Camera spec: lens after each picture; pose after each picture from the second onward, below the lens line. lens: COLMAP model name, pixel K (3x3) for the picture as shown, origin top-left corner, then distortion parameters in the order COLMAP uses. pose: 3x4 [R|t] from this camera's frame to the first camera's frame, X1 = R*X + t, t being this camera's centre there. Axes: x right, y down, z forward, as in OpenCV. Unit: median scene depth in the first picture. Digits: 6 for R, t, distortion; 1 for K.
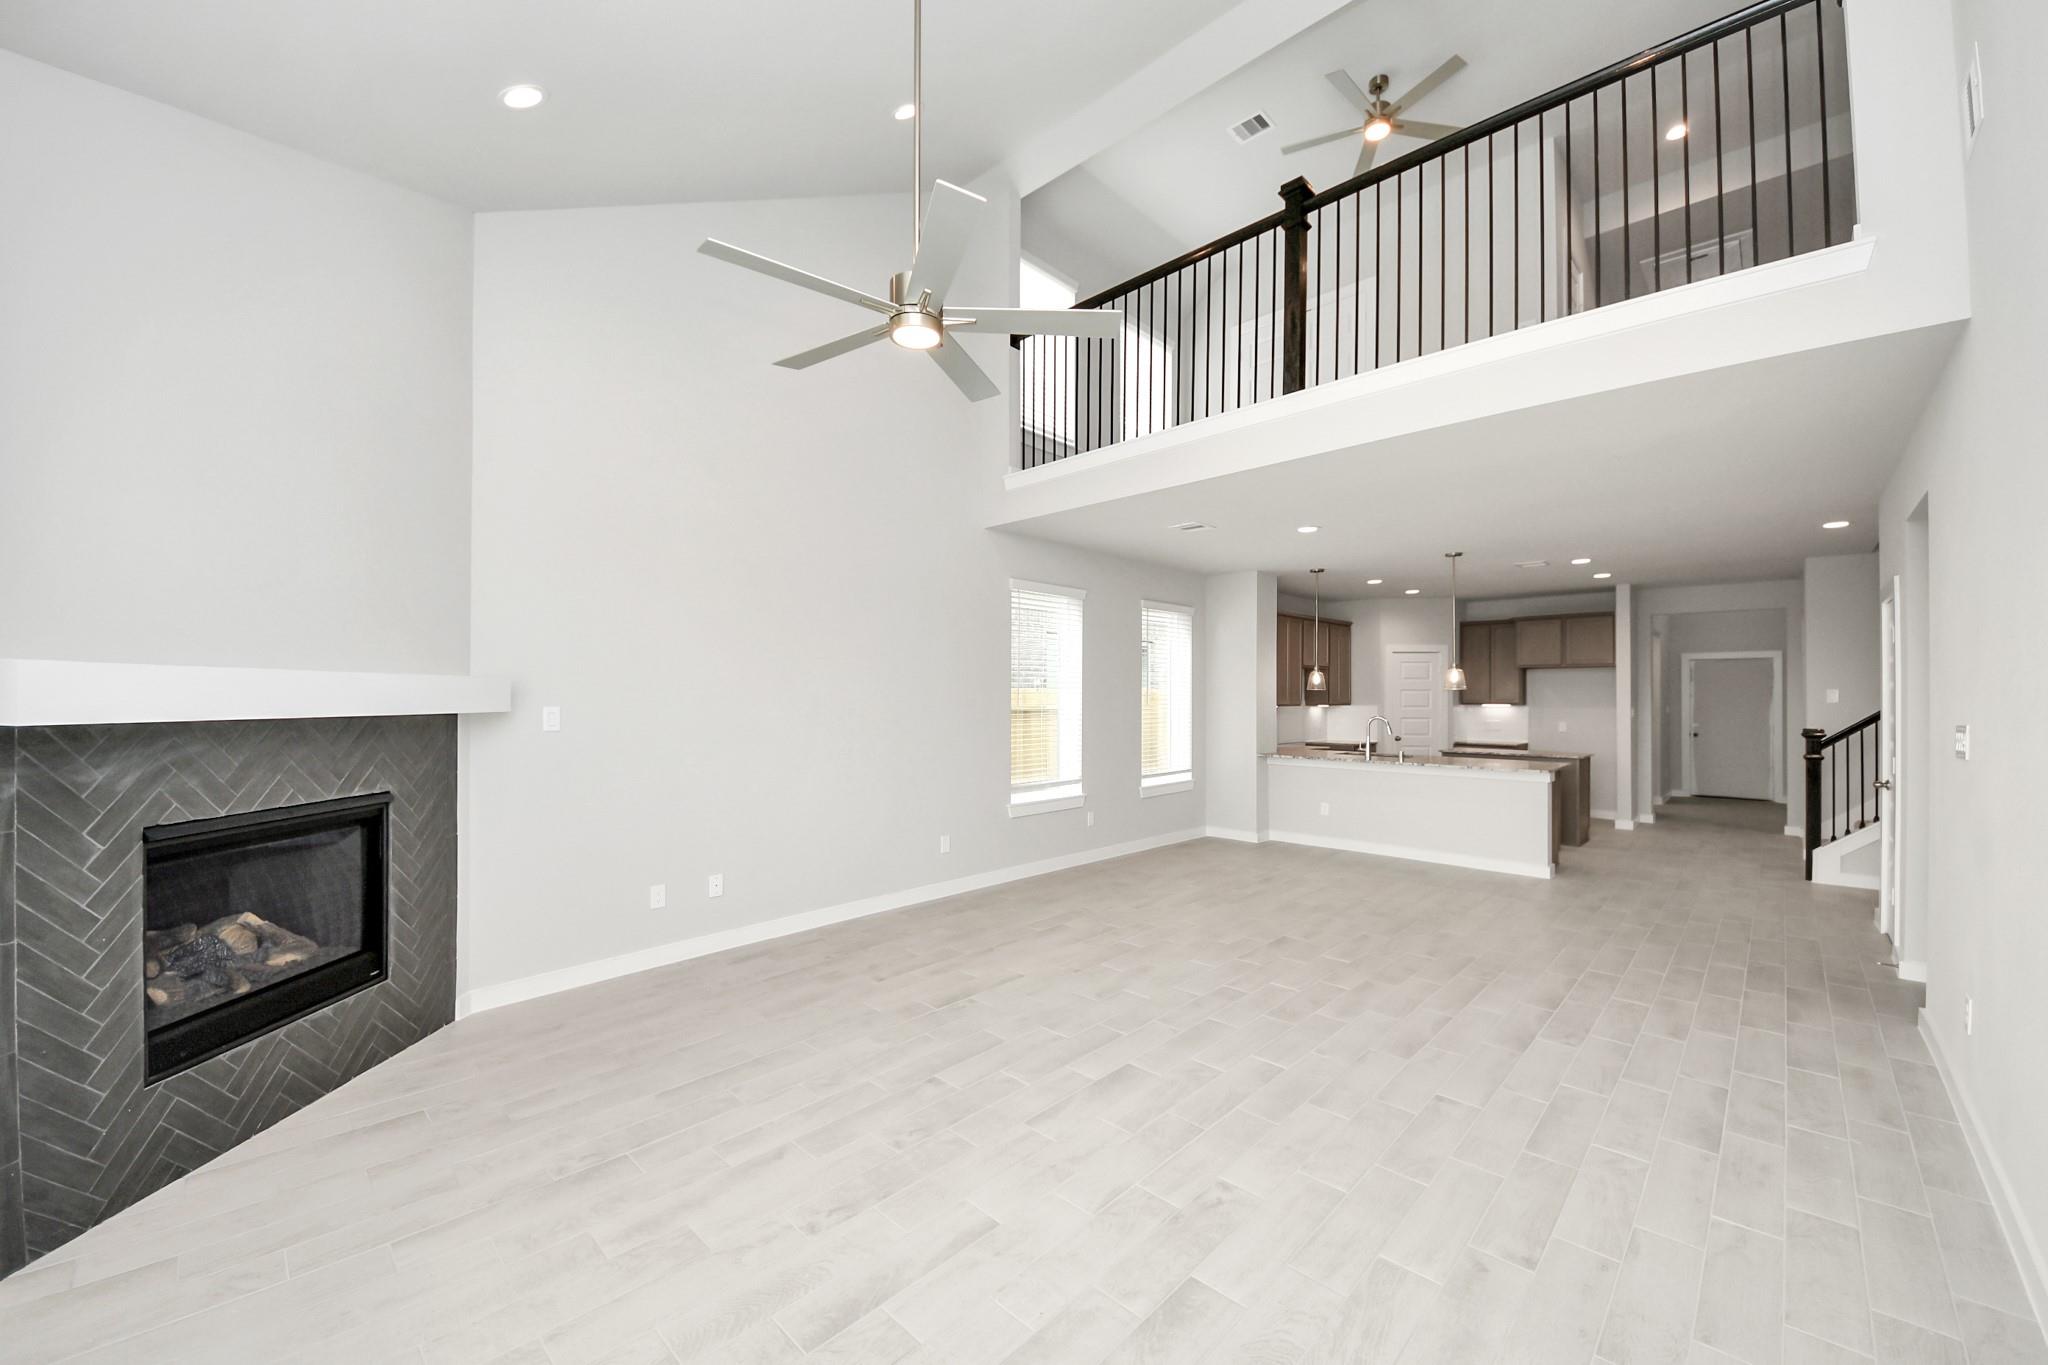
lens RADIAL K [[776.3, 0, 992.0], [0, 776.3, 690.4], [0, 0, 1]] dist [0.022387, -0.021916]
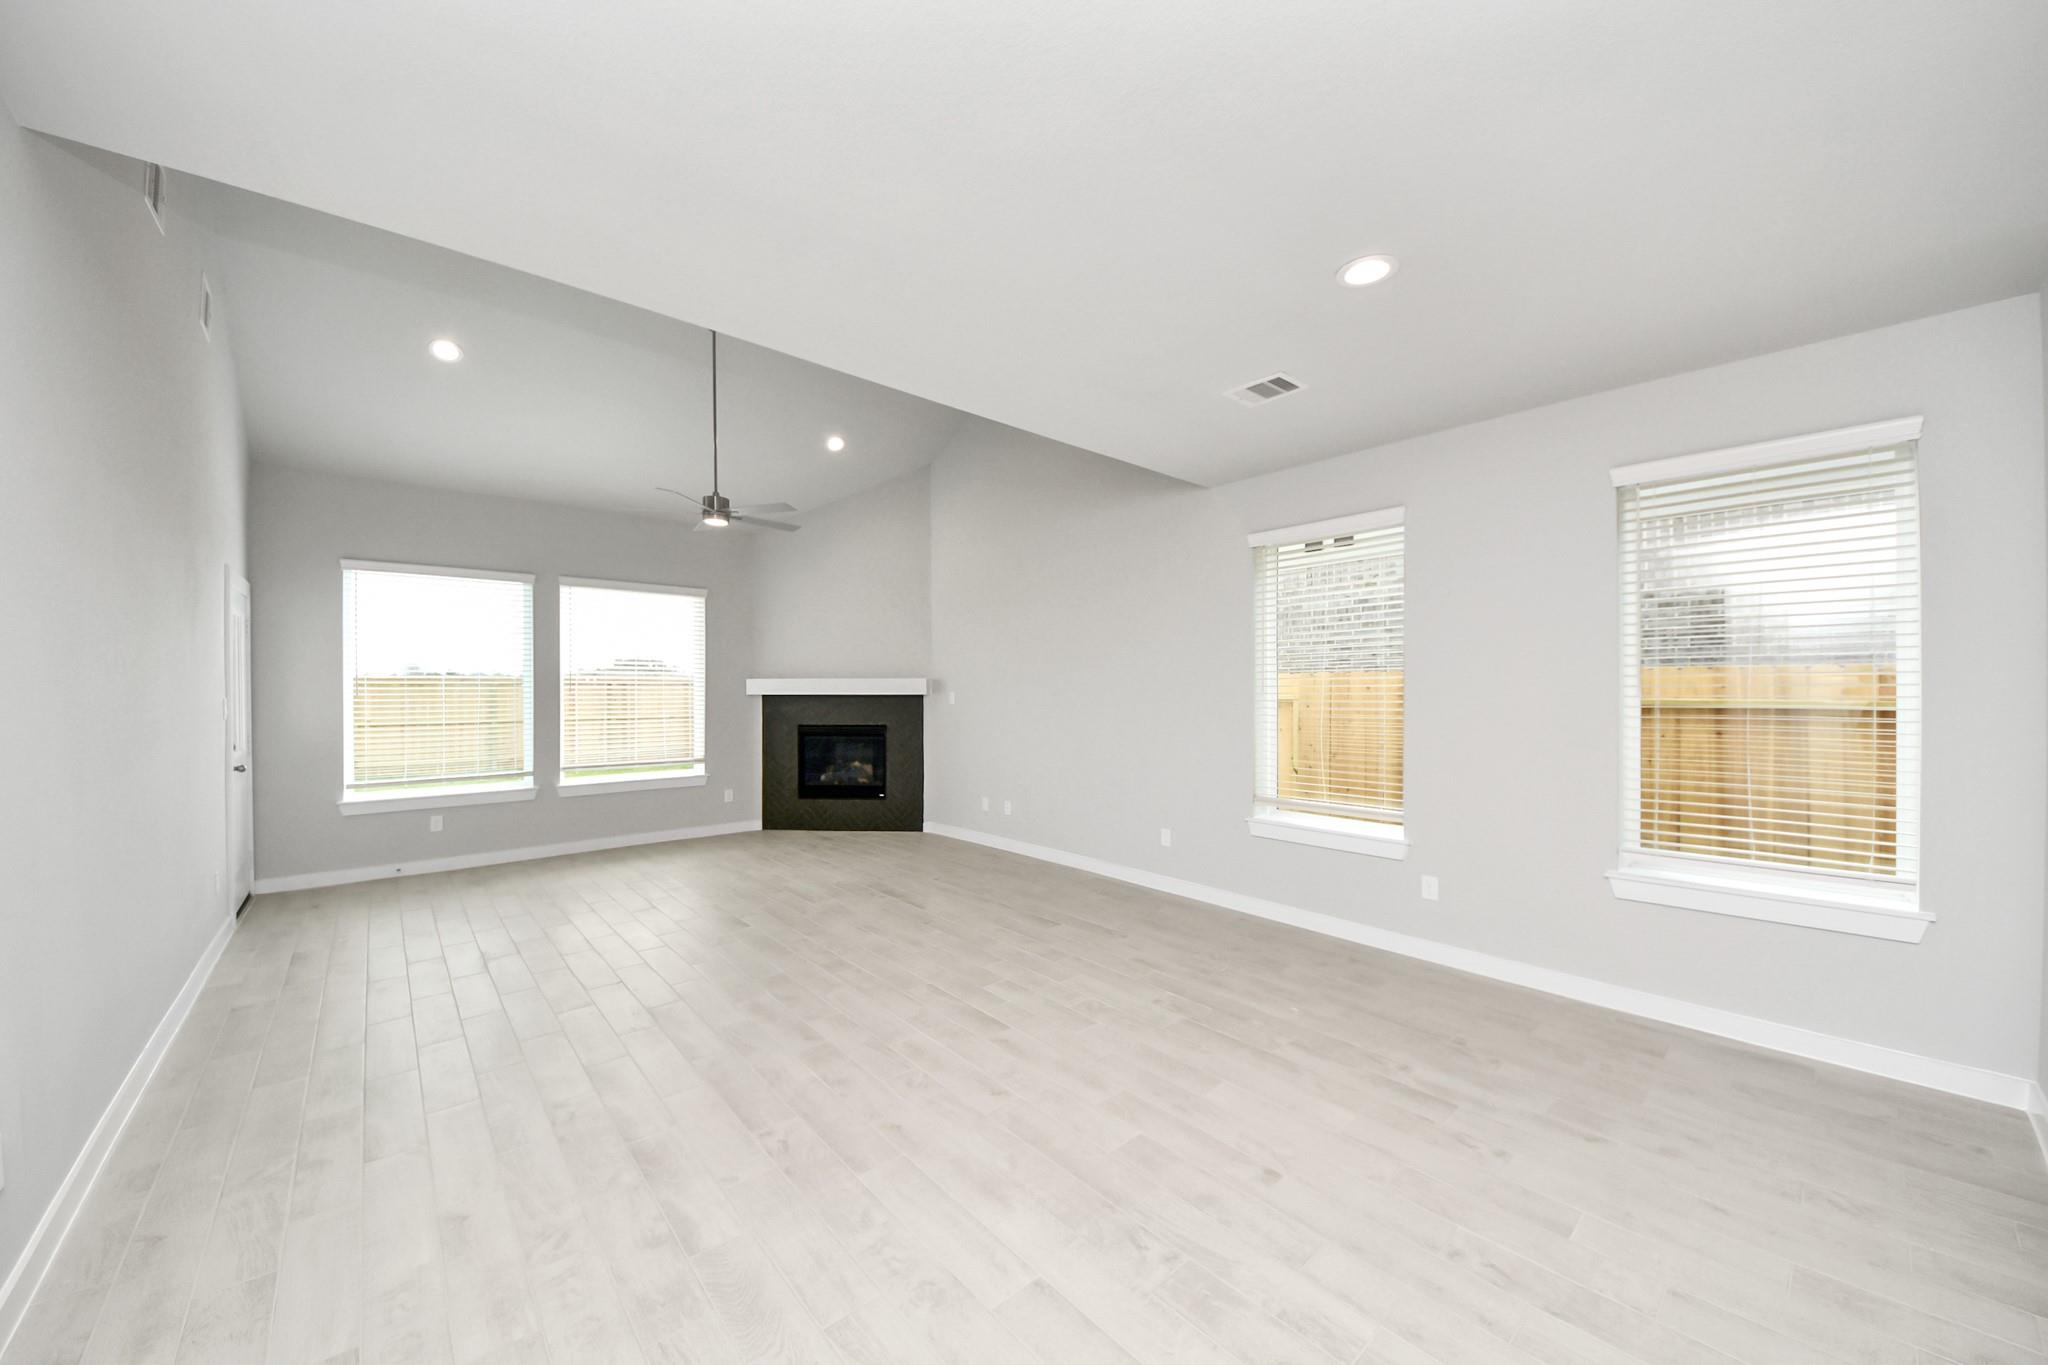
lens RADIAL K [[702.9, 0, 1021.7], [0, 702.9, 690.8], [0, 0, 1]] dist [0.023186, -0.020072]
pose [[-0.042602, 0.000351, -0.999092, 1.269623], [0.009349, 0.999956, -0.000048, 0.020314], [0.999048, -0.009343, -0.042604, 1.320402]]
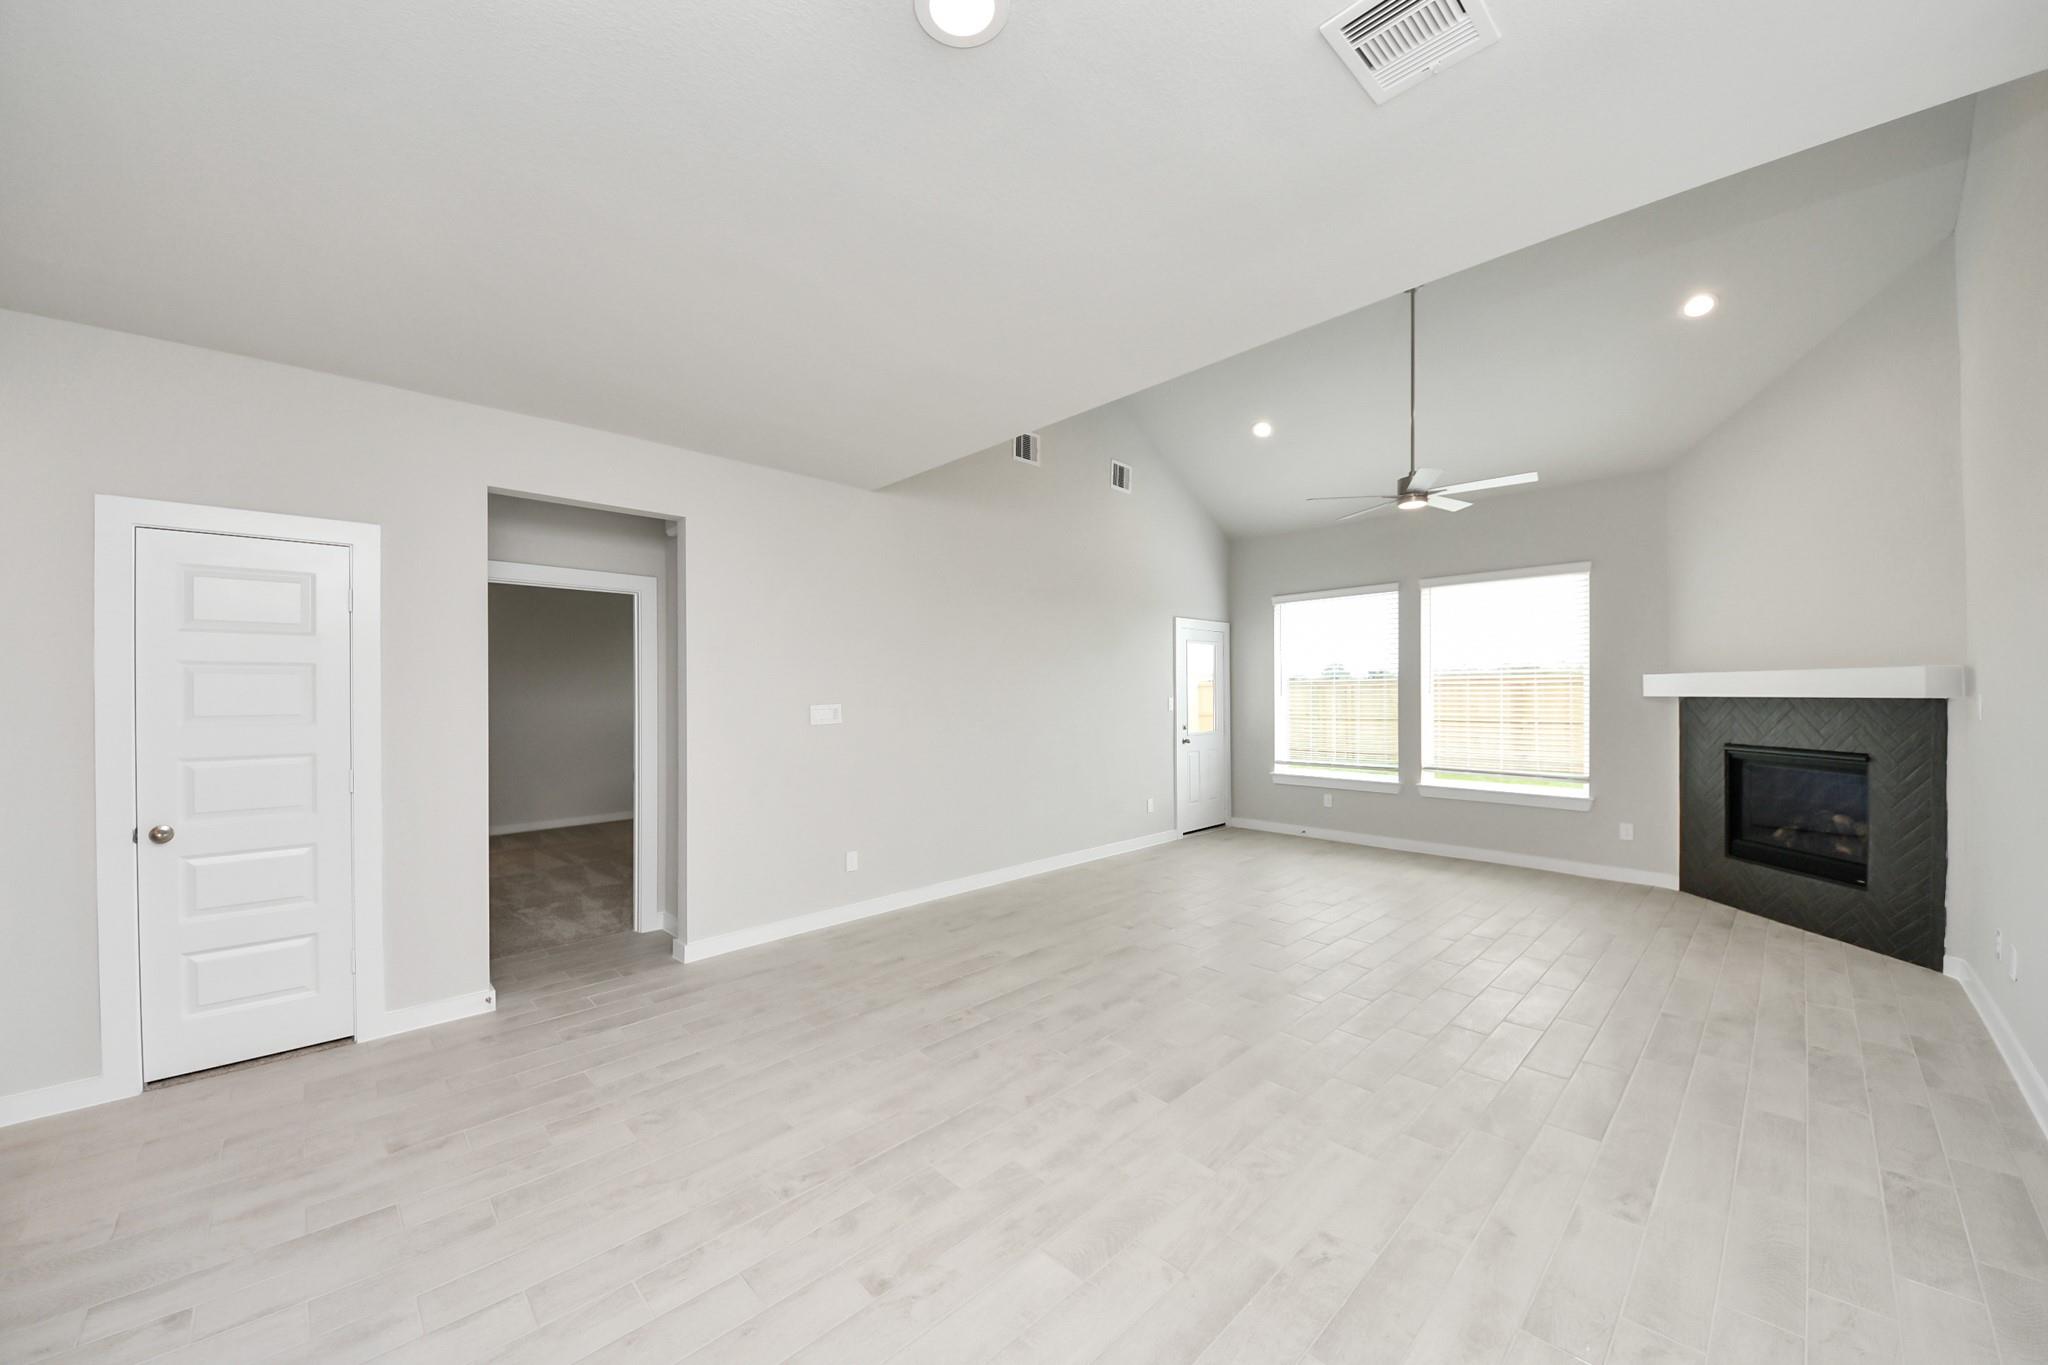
lens RADIAL K [[761.8, 0, 1024.3], [0, 761.8, 687.0], [0, 0, 1]] dist [0.012478, -0.012650]
pose [[-0.999959, 0.004264, -0.007930, 0.613157], [0.004374, 0.999895, -0.013849, 0.020845], [0.007870, -0.013883, -0.999873, 1.990712]]
